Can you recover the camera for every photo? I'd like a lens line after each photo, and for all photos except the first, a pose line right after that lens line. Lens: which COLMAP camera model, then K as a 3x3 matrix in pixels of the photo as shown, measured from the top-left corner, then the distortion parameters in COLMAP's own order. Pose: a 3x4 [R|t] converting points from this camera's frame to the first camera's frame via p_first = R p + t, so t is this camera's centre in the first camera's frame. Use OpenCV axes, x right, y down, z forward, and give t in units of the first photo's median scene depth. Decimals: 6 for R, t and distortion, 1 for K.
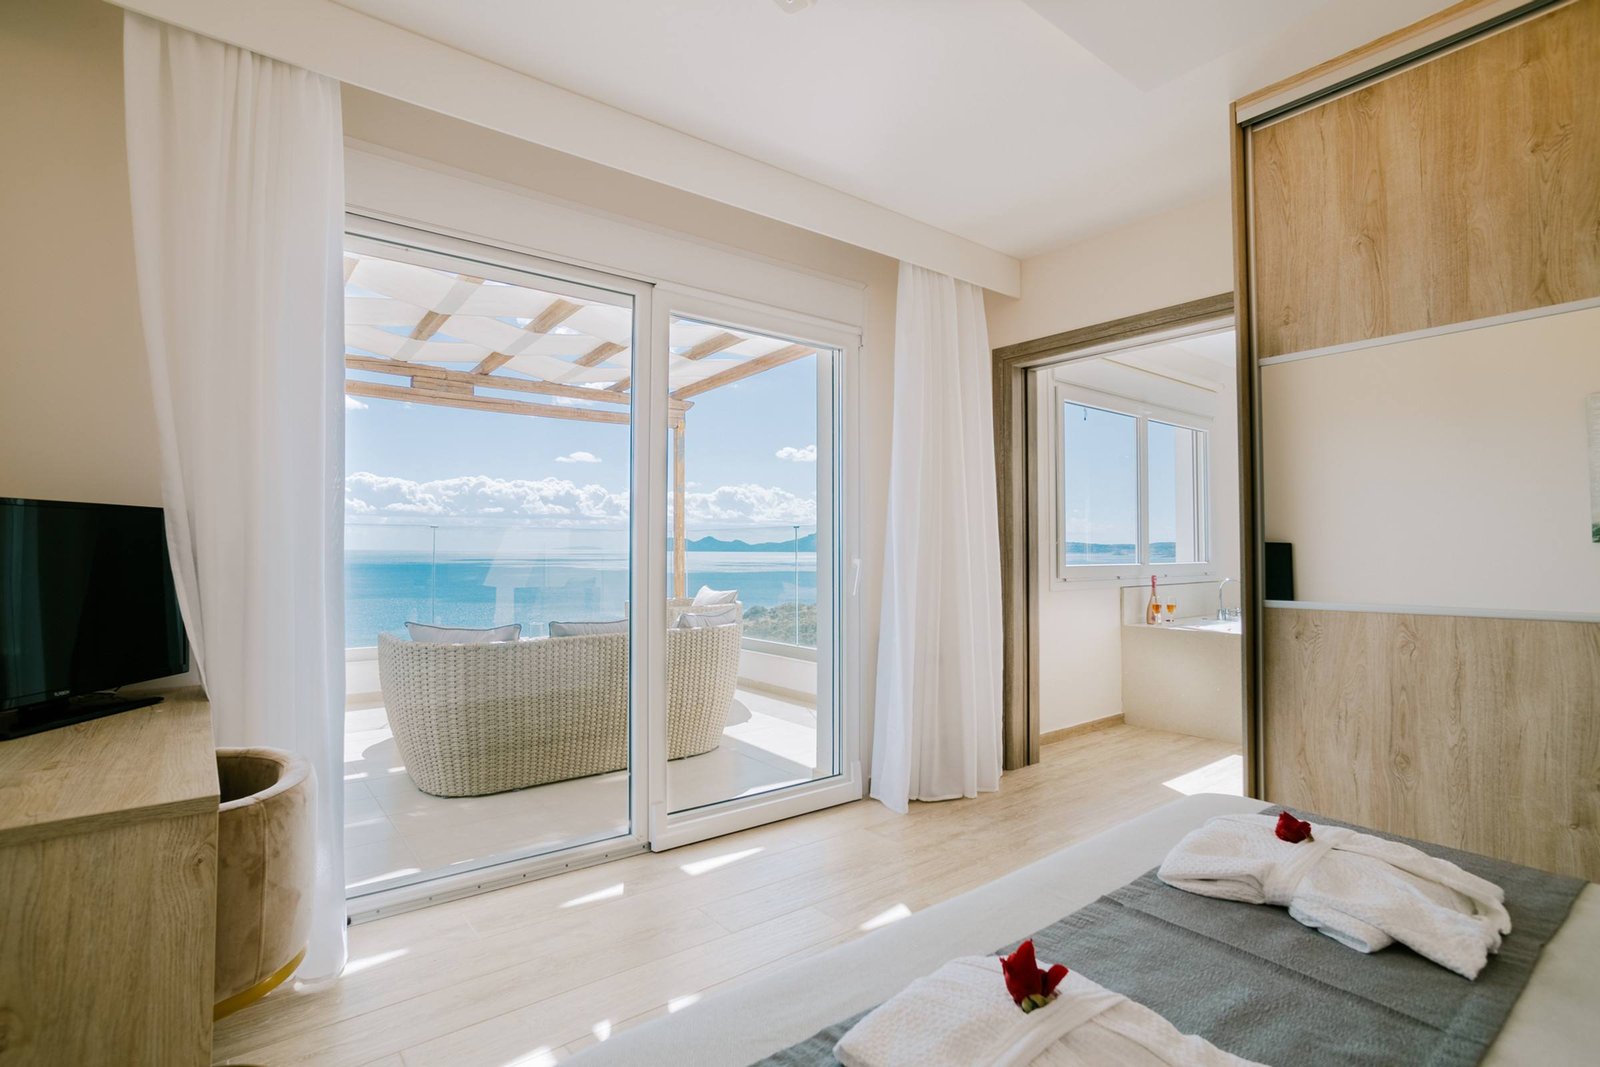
lens RADIAL K [[760.2, 0, 800.0], [0, 760.2, 533.5], [0, 0, 1]] dist [-0.000449, 0.000005]
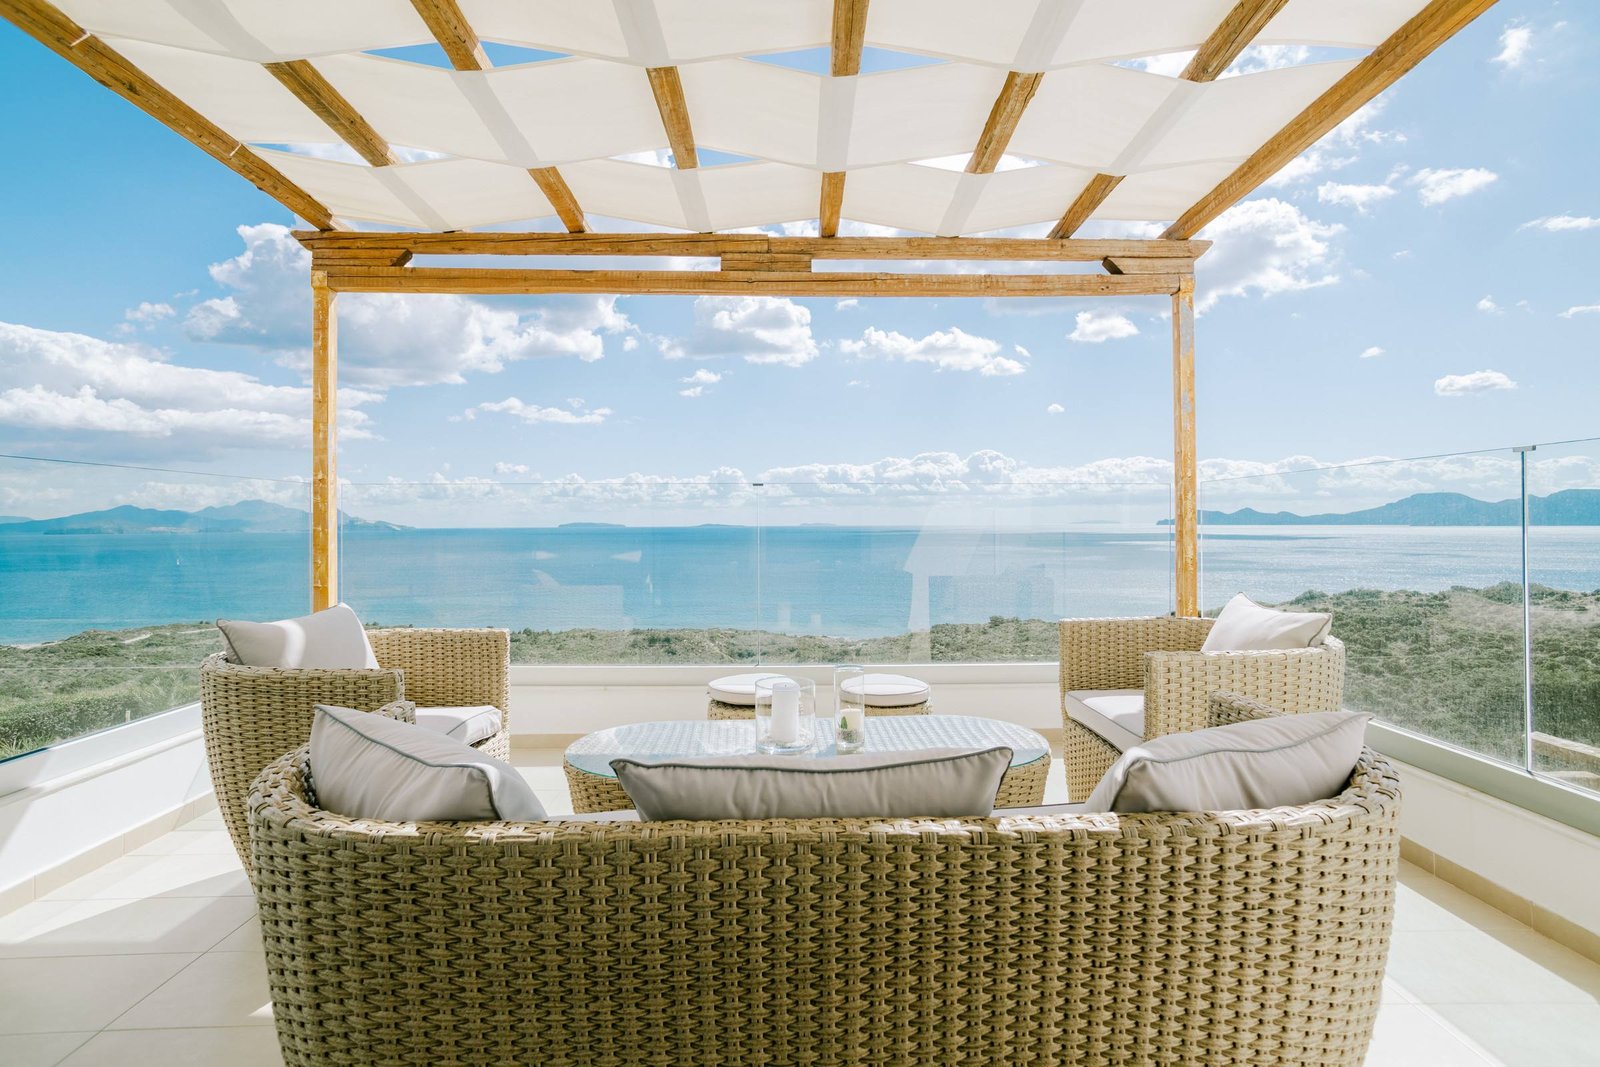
lens RADIAL K [[760.2, 0, 800.0], [0, 760.2, 533.5], [0, 0, 1]] dist [-0.000449, 0.000005]
pose [[0.796063, -0.002015, -0.605211, -0.061739], [0.021841, 0.999439, 0.025400, 0.016720], [0.604820, -0.033439, 0.795660, 0.508562]]
